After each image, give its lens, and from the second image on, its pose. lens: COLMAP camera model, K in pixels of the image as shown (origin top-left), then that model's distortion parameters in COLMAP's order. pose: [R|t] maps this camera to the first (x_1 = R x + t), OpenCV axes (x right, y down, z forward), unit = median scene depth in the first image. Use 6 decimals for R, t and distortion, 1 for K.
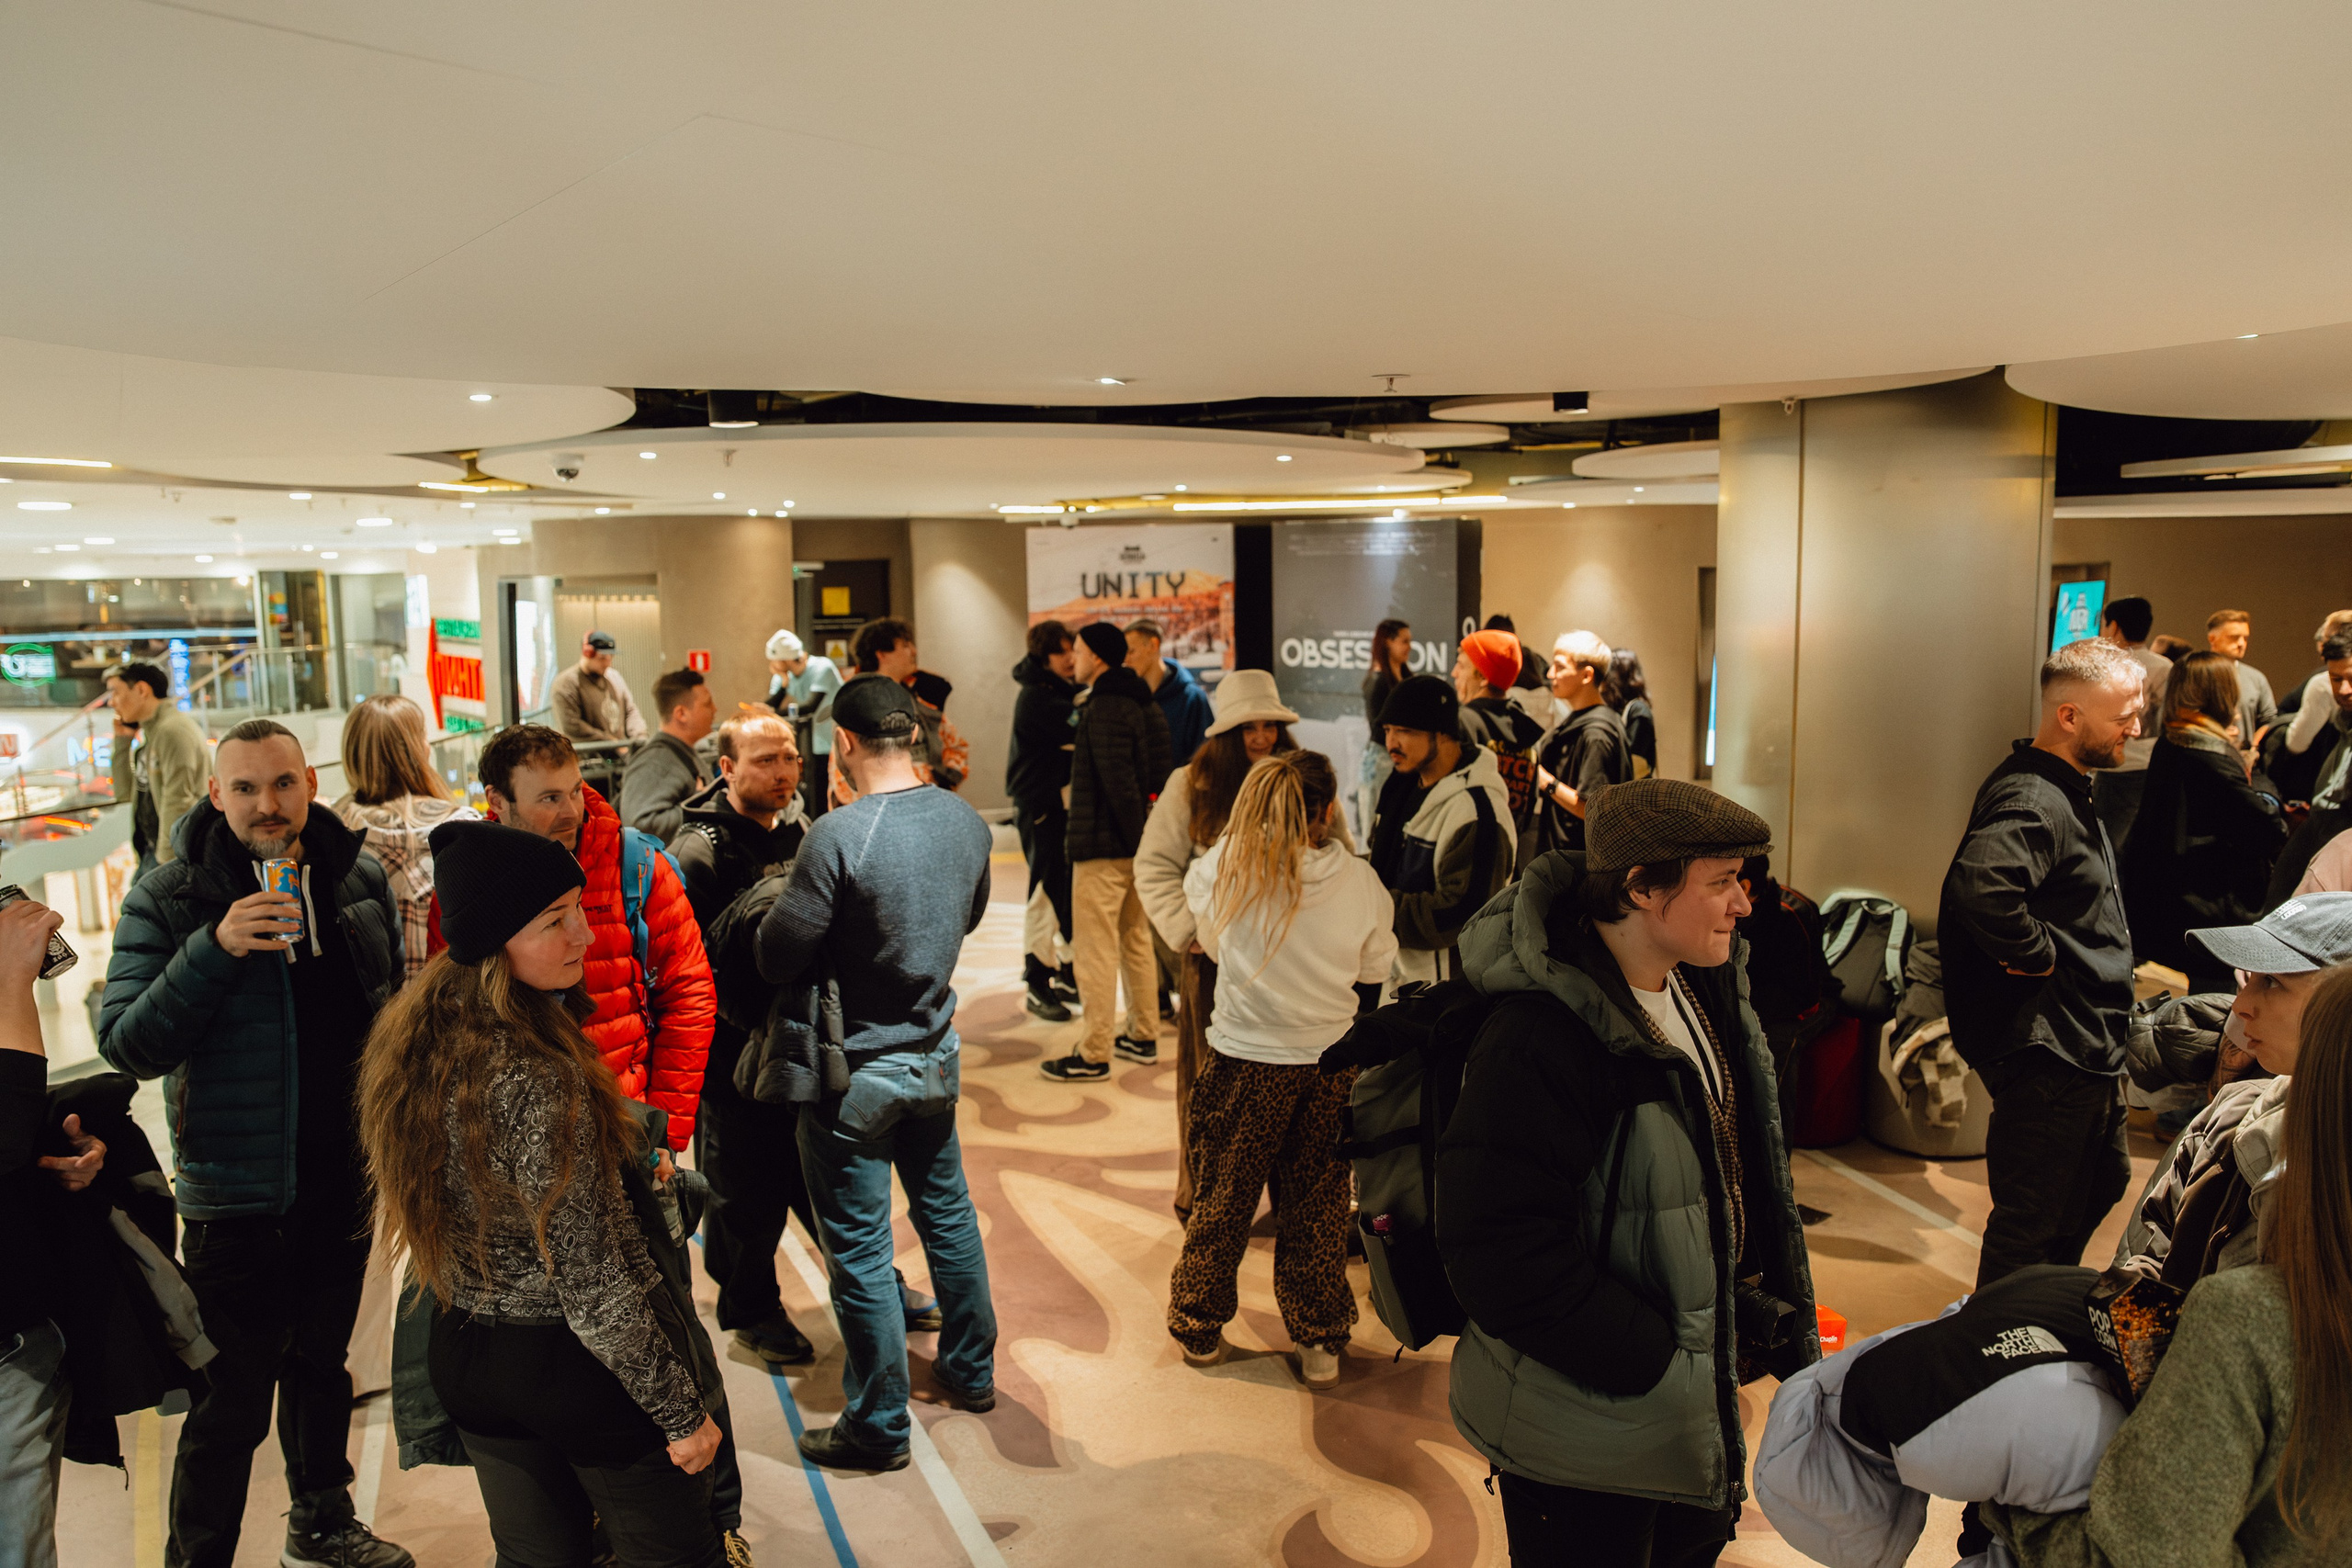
lens RADIAL K [[1614.2, 0, 1176.6], [0, 1614.2, 784.1], [0, 0, 1]] dist [-0.119945, 0.096646]
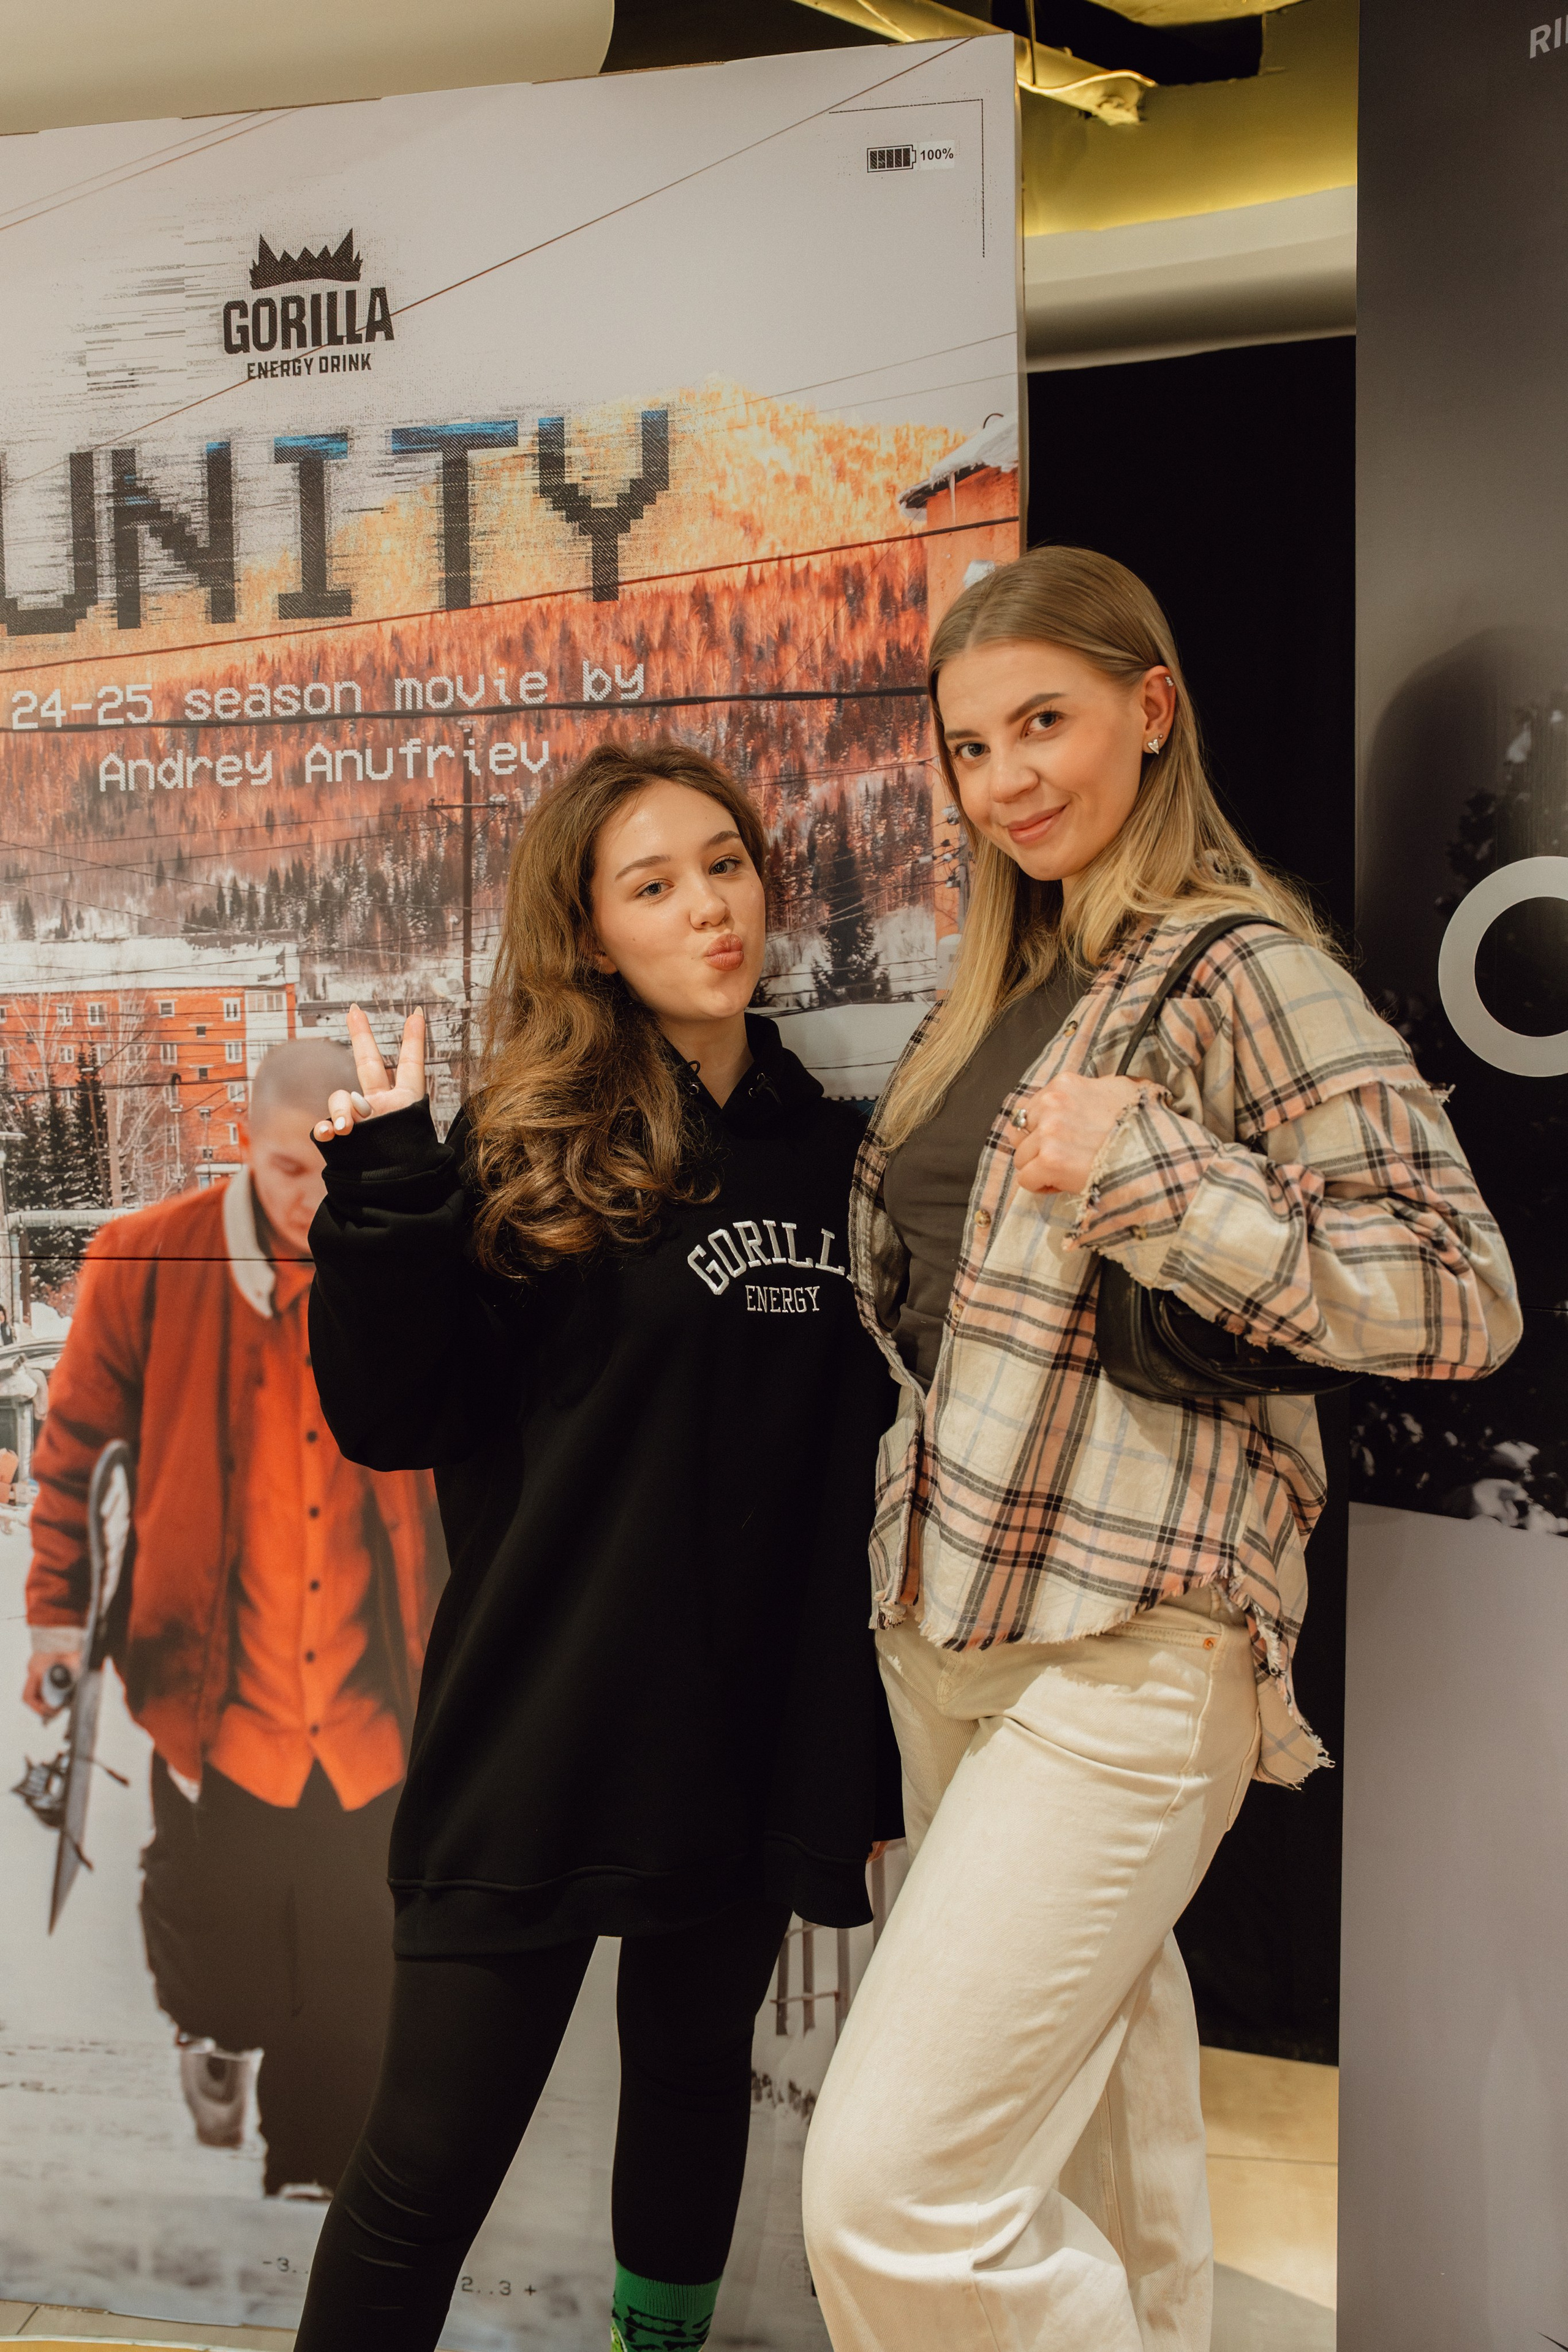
lens RADIAL K [[1970.3, 0, 768.8], [0, 1970.3, 1184.6], [0, 0, 1]] dist [-0.065871, 0.110648]
pose [[0.996940, 0.010664, -0.077433, 0.027034], [-0.016520, 0.997017, -0.075388, -0.053551], [0.076399, 0.076437, 0.994143, 0.839045]]
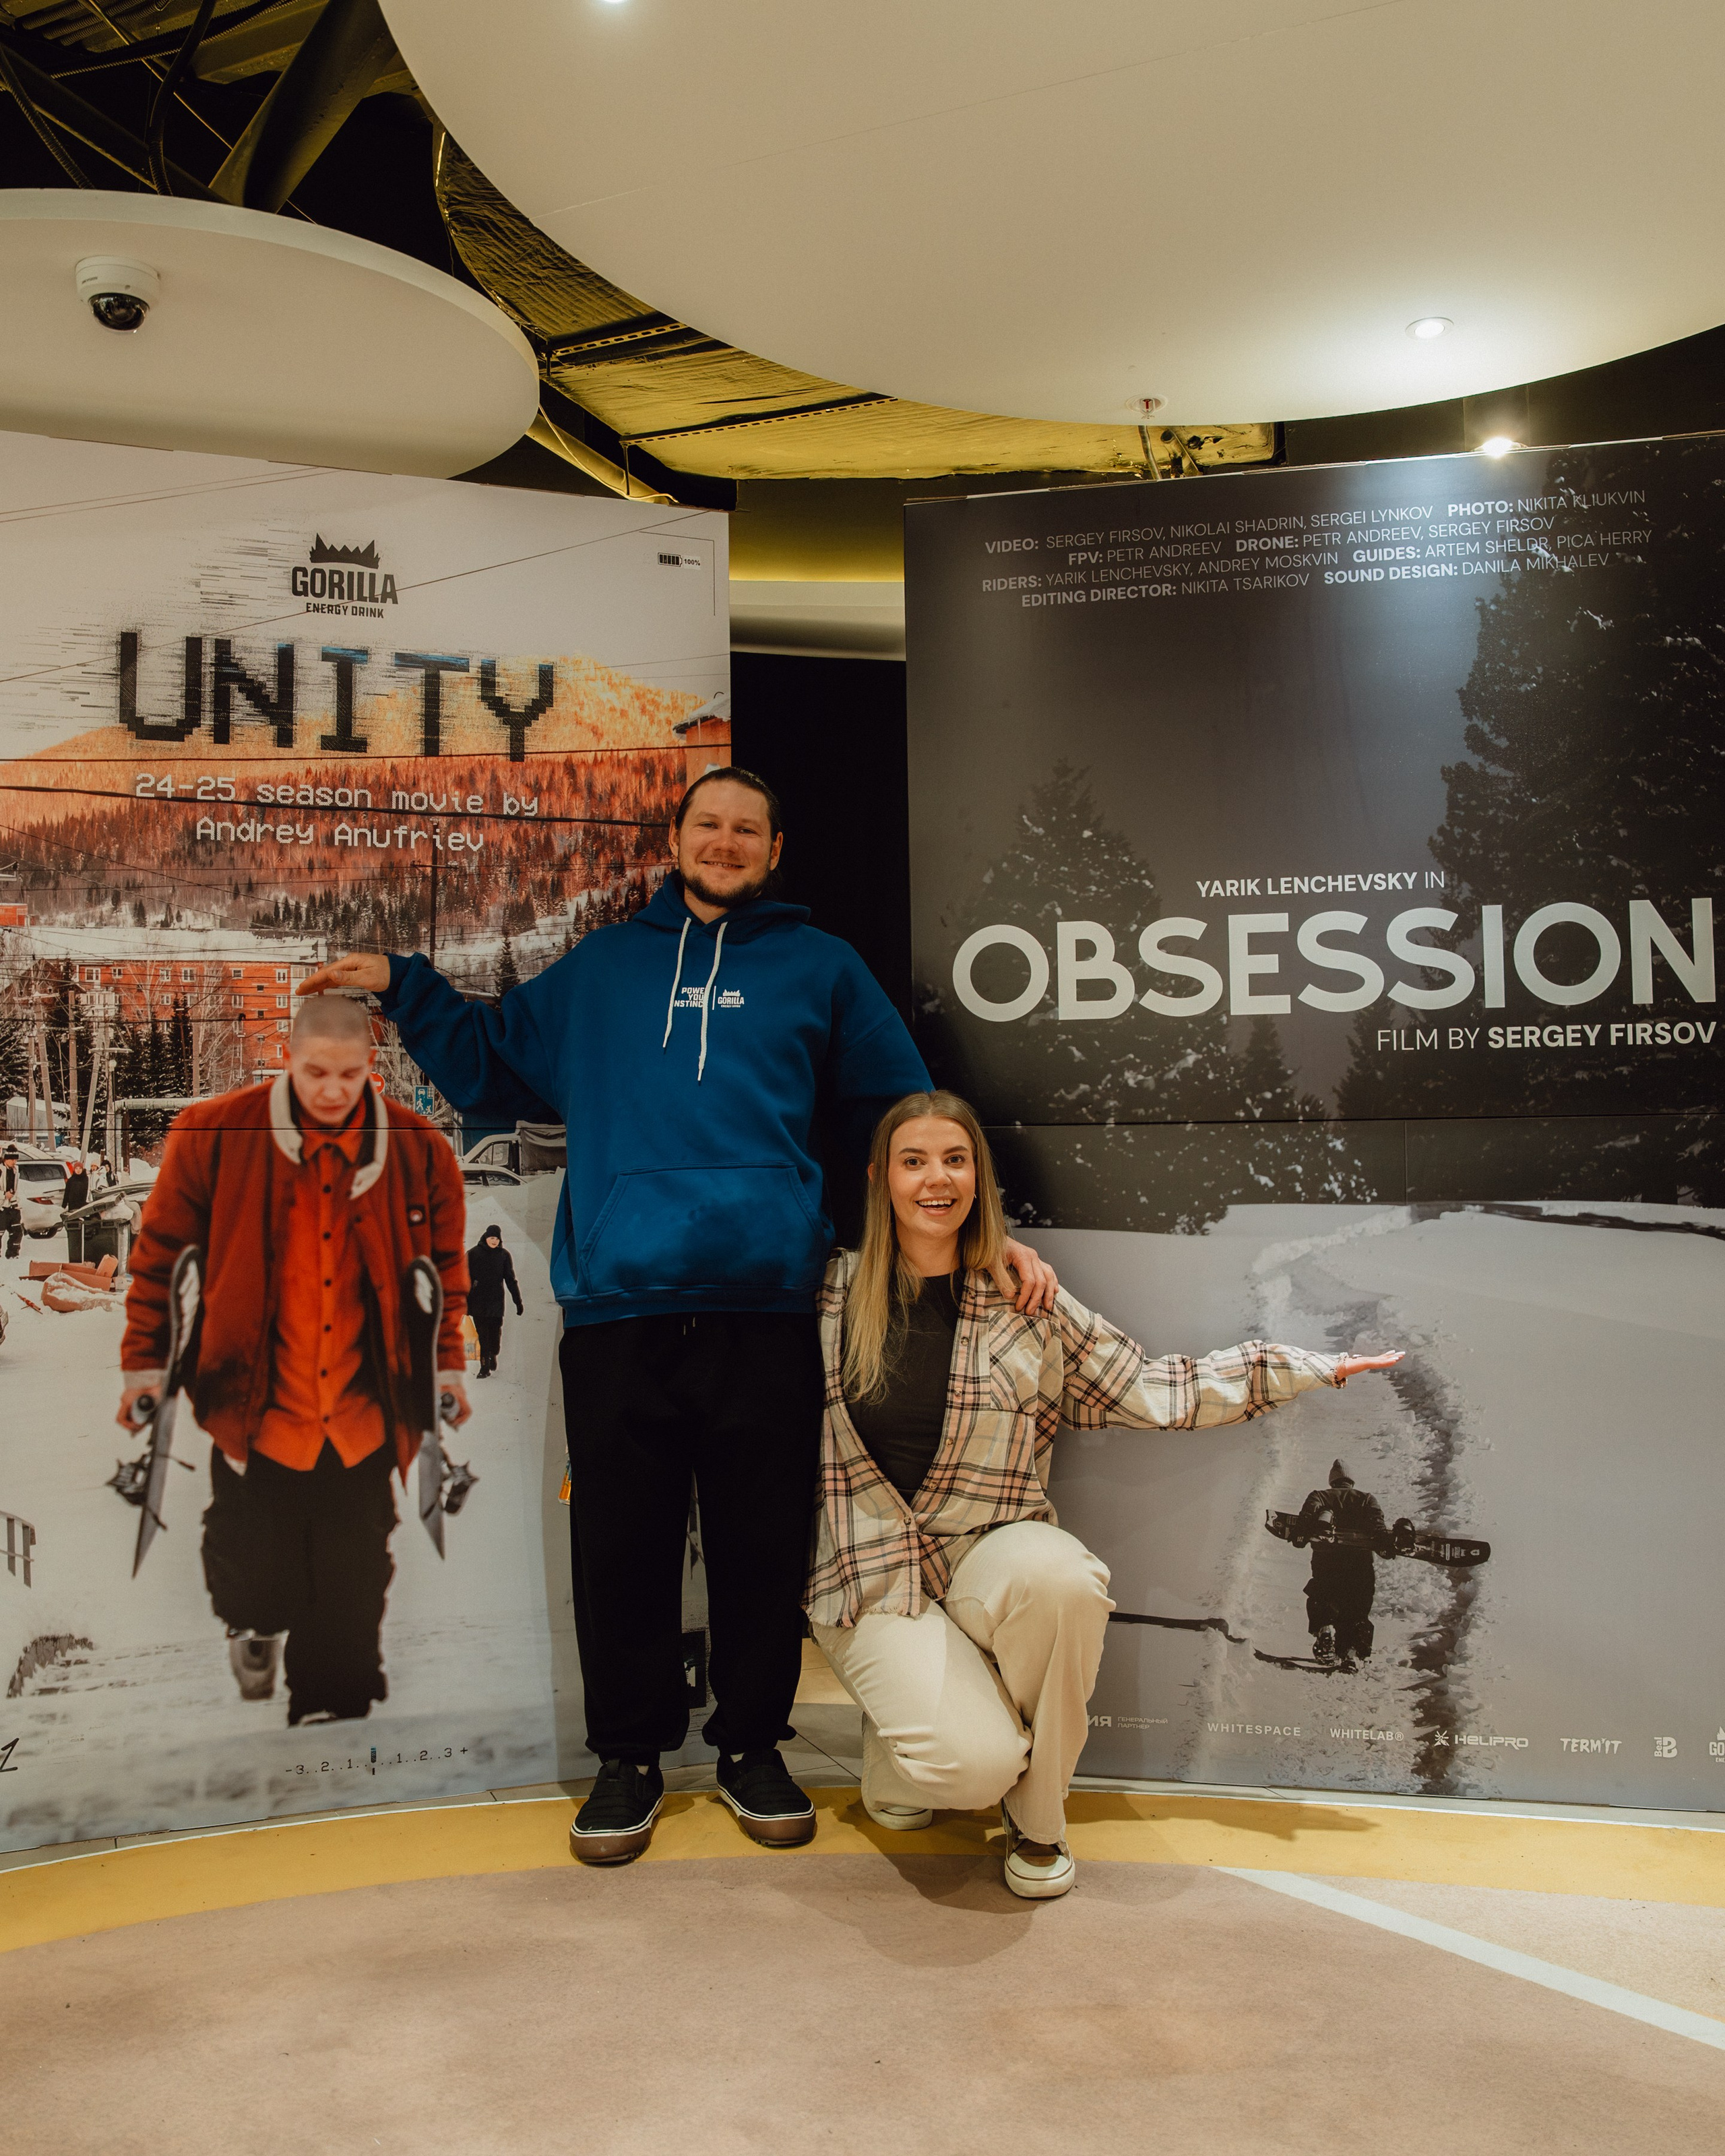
lens RADIAL K [[1756.8, 0, 889.4], [0, 1756.8, 1087.6], [0, 0, 1]] dist [-0.132836, 0.114784]
pose [[0.887580, 0.023313, 0.460063, -0.072566], [0.063548, 0.982973, -0.172412, -0.015502], [-0.456249, 0.182266, 0.870985, 0.747925]]
